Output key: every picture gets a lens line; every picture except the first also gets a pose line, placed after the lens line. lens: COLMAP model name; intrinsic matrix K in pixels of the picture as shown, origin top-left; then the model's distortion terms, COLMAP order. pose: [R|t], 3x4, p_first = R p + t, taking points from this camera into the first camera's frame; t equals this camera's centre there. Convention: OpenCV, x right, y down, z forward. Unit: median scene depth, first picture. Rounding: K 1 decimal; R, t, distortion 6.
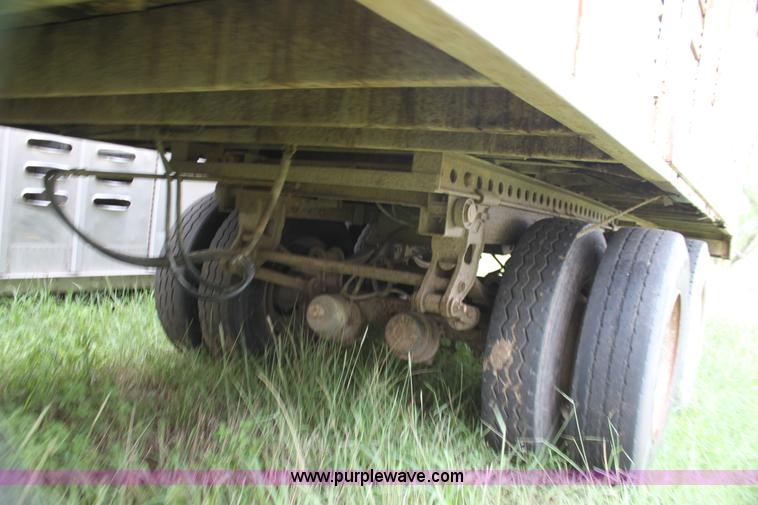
lens RADIAL K [[636.5, 0, 379.0], [0, 636.5, 252.5], [0, 0, 1]] dist [-0.184943, 0.192773]
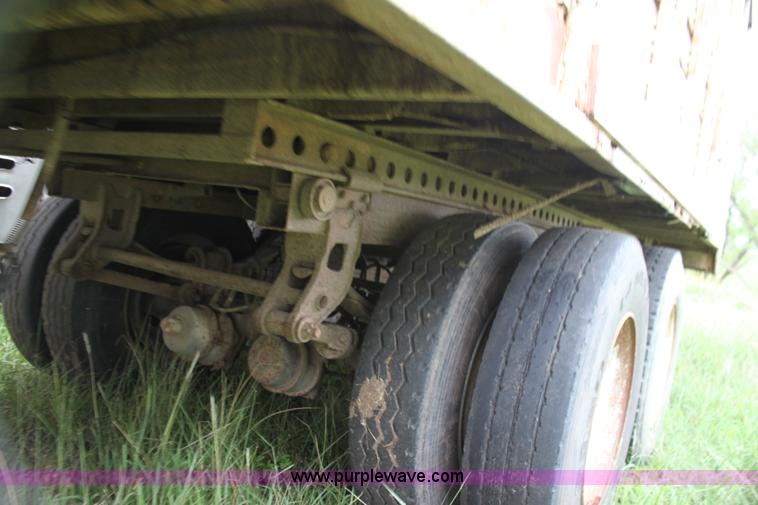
lens RADIAL K [[636.5, 0, 379.0], [0, 636.5, 252.5], [0, 0, 1]] dist [-0.184943, 0.192773]
pose [[0.999675, 0.023176, 0.010662, 0.189929], [-0.023057, 0.999672, -0.011168, 0.004266], [-0.010917, 0.010919, 0.999881, 0.276884]]
